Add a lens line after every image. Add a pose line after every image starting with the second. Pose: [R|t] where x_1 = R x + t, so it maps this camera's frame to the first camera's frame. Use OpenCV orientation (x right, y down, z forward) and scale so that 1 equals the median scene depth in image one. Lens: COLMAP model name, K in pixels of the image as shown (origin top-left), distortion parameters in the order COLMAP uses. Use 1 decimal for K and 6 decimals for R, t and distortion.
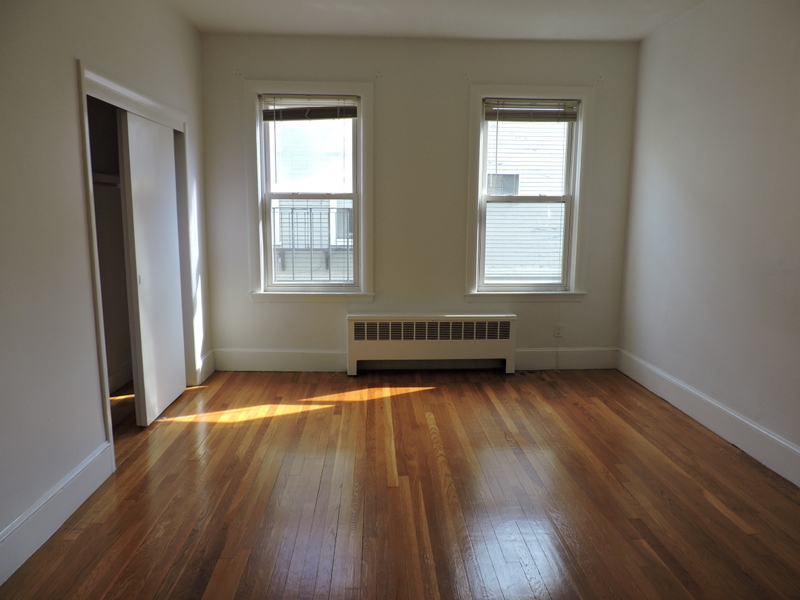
lens RADIAL K [[568.1, 0, 399.6], [0, 568.1, 302.5], [0, 0, 1]] dist [-0.016887, -0.000930]
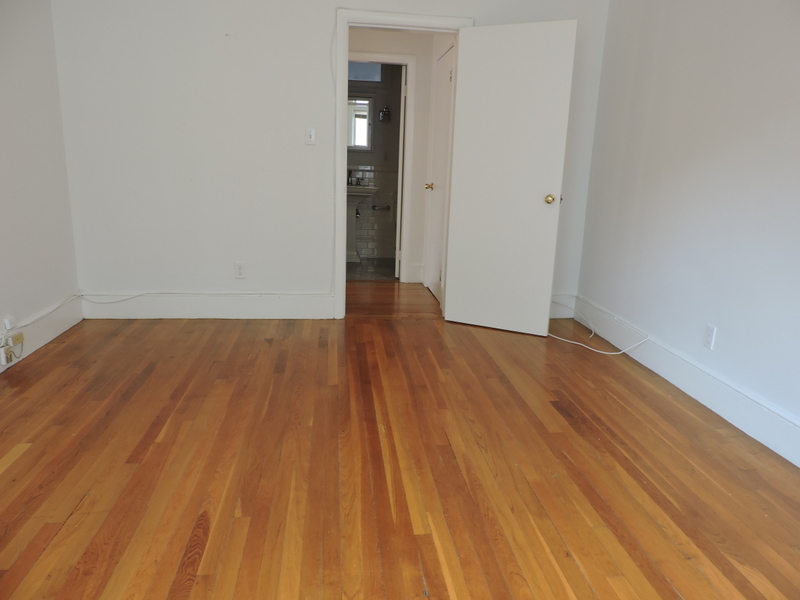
lens RADIAL K [[568.1, 0, 402.5], [0, 568.1, 292.6], [0, 0, 1]] dist [-0.016887, -0.000930]
pose [[-0.996736, -0.019194, -0.078415, 0.050571], [-0.047158, 0.926807, 0.372565, -0.094530], [0.065525, 0.375047, -0.924687, 0.928695]]
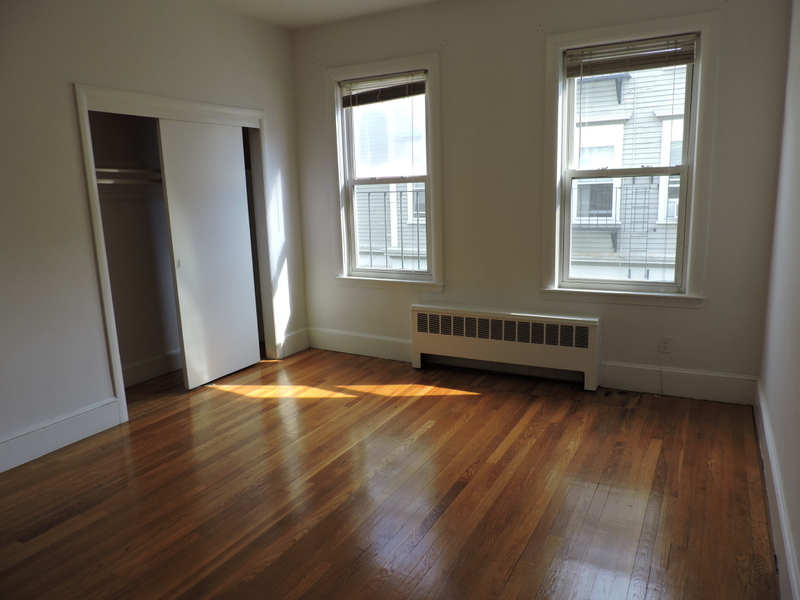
lens RADIAL K [[568.1, 0, 399.6], [0, 568.1, 300.8], [0, 0, 1]] dist [-0.016887, -0.000930]
pose [[0.852046, 0.067920, -0.519041, 0.386826], [-0.047048, 0.997470, 0.053293, -0.034456], [0.521348, -0.020988, 0.853086, 0.176851]]
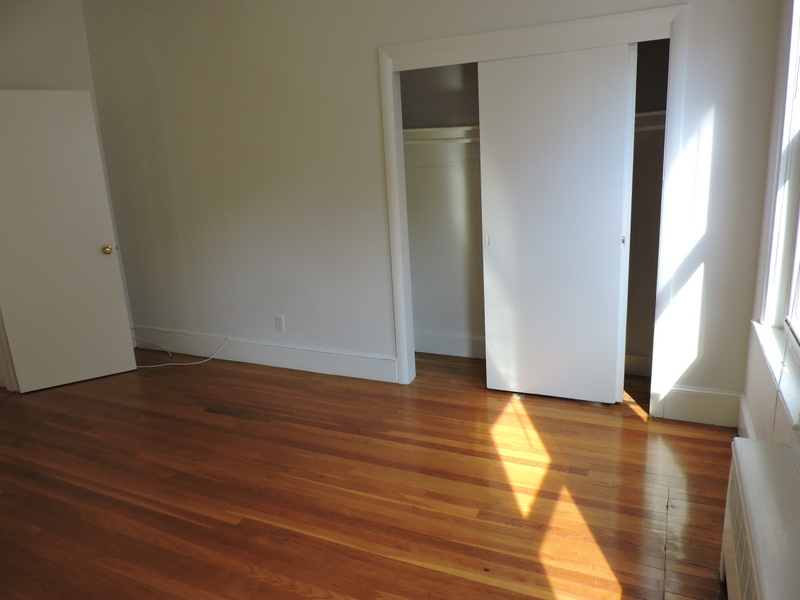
lens RADIAL K [[568.1, 0, 402.6], [0, 568.1, 298.7], [0, 0, 1]] dist [-0.016887, -0.000930]
pose [[-0.464997, 0.232266, -0.854301, 0.327131], [-0.093203, 0.946766, 0.308135, -0.166491], [0.880392, 0.222905, -0.418596, 0.938485]]
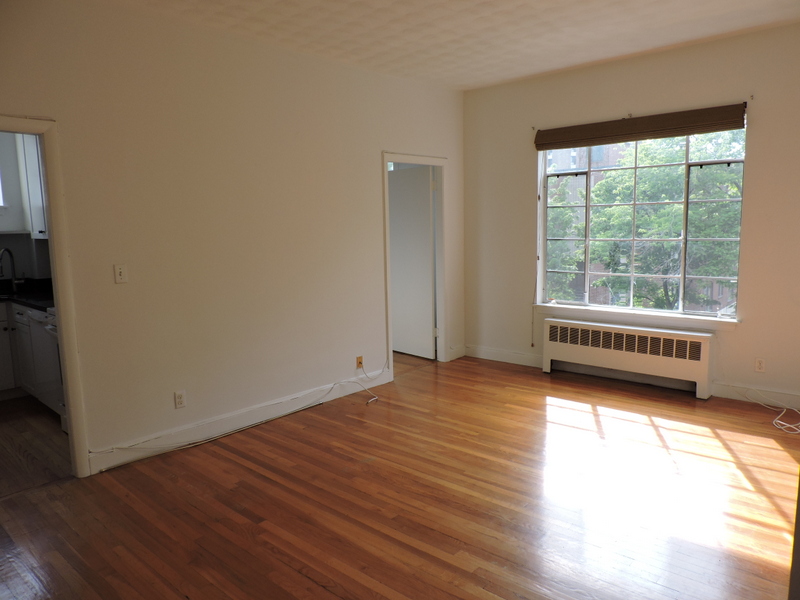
lens RADIAL K [[568.1, 0, 401.3], [0, 568.1, 301.8], [0, 0, 1]] dist [-0.016887, -0.000930]
pose [[0.702176, 0.077260, -0.707800, 0.505785], [-0.088945, 0.995826, 0.020462, -0.007611], [0.706426, 0.048587, 0.706117, 0.000364]]
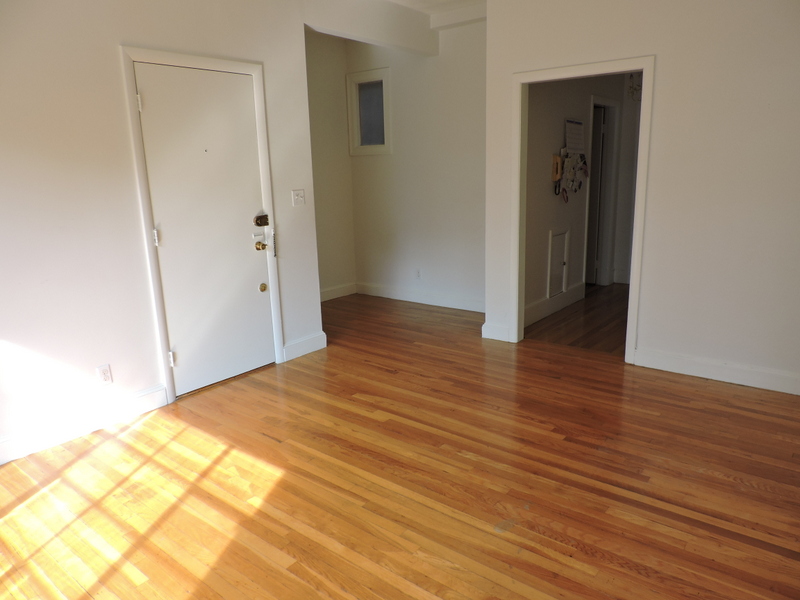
lens RADIAL K [[568.1, 0, 399.5], [0, 568.1, 300.0], [0, 0, 1]] dist [-0.016887, -0.000930]
pose [[-0.732571, -0.136196, 0.666926, -0.260866], [0.138209, 0.929609, 0.341651, -0.140359], [-0.666512, 0.342459, -0.662181, 0.814771]]
